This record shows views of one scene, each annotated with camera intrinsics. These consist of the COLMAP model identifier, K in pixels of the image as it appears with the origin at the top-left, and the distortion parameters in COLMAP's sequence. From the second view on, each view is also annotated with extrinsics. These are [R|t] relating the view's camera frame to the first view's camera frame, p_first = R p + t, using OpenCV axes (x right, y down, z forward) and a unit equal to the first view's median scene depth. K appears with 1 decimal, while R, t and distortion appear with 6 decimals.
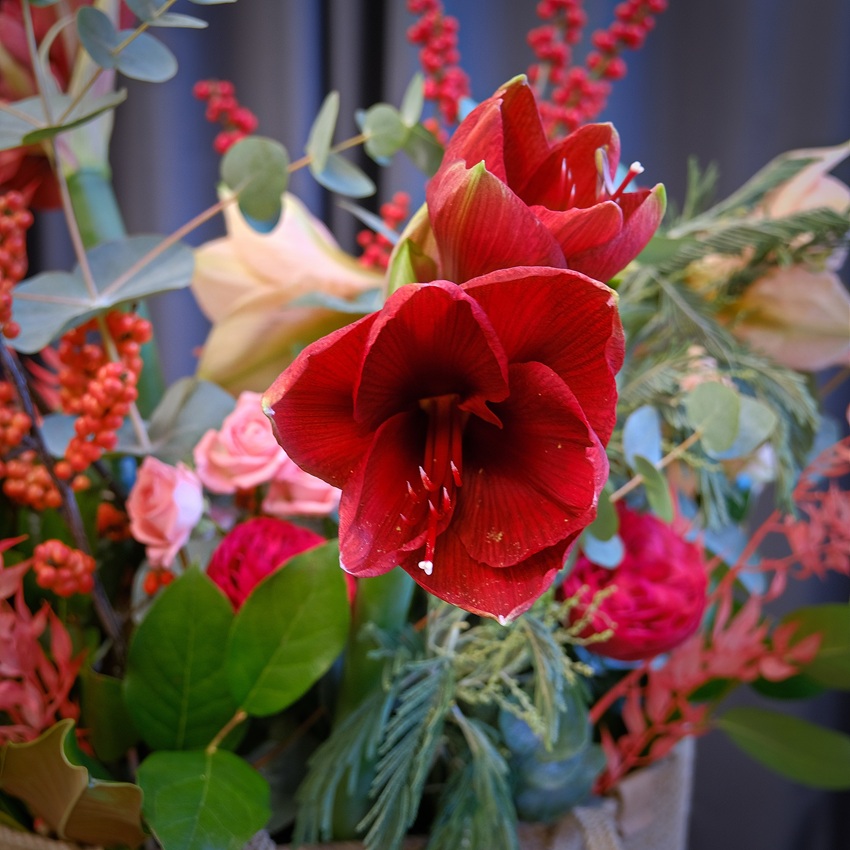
lens RADIAL K [[1523.9, 0, 425.0], [0, 1523.9, 425.0], [0, 0, 1]] dist [-0.006046, 0.127096]
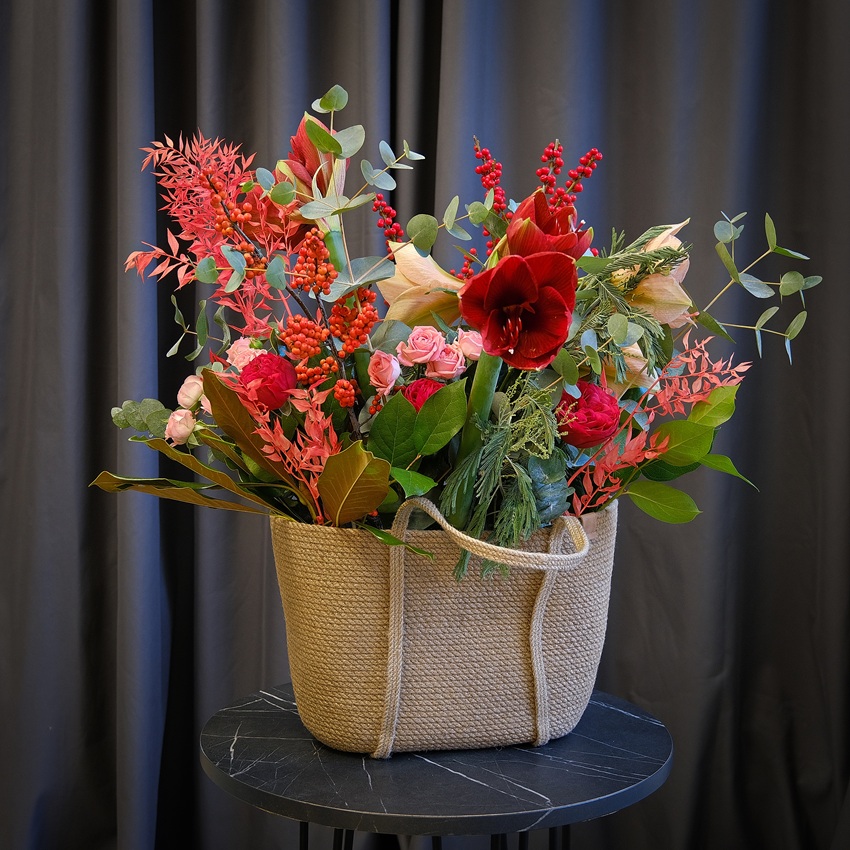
lens RADIAL K [[1523.9, 0, 425.0], [0, 1523.9, 425.0], [0, 0, 1]] dist [-0.006046, 0.127096]
pose [[0.999899, 0.005508, 0.013120, -0.135674], [-0.004504, 0.997151, -0.075298, 0.304285], [-0.013497, 0.075231, 0.997075, -1.285890]]
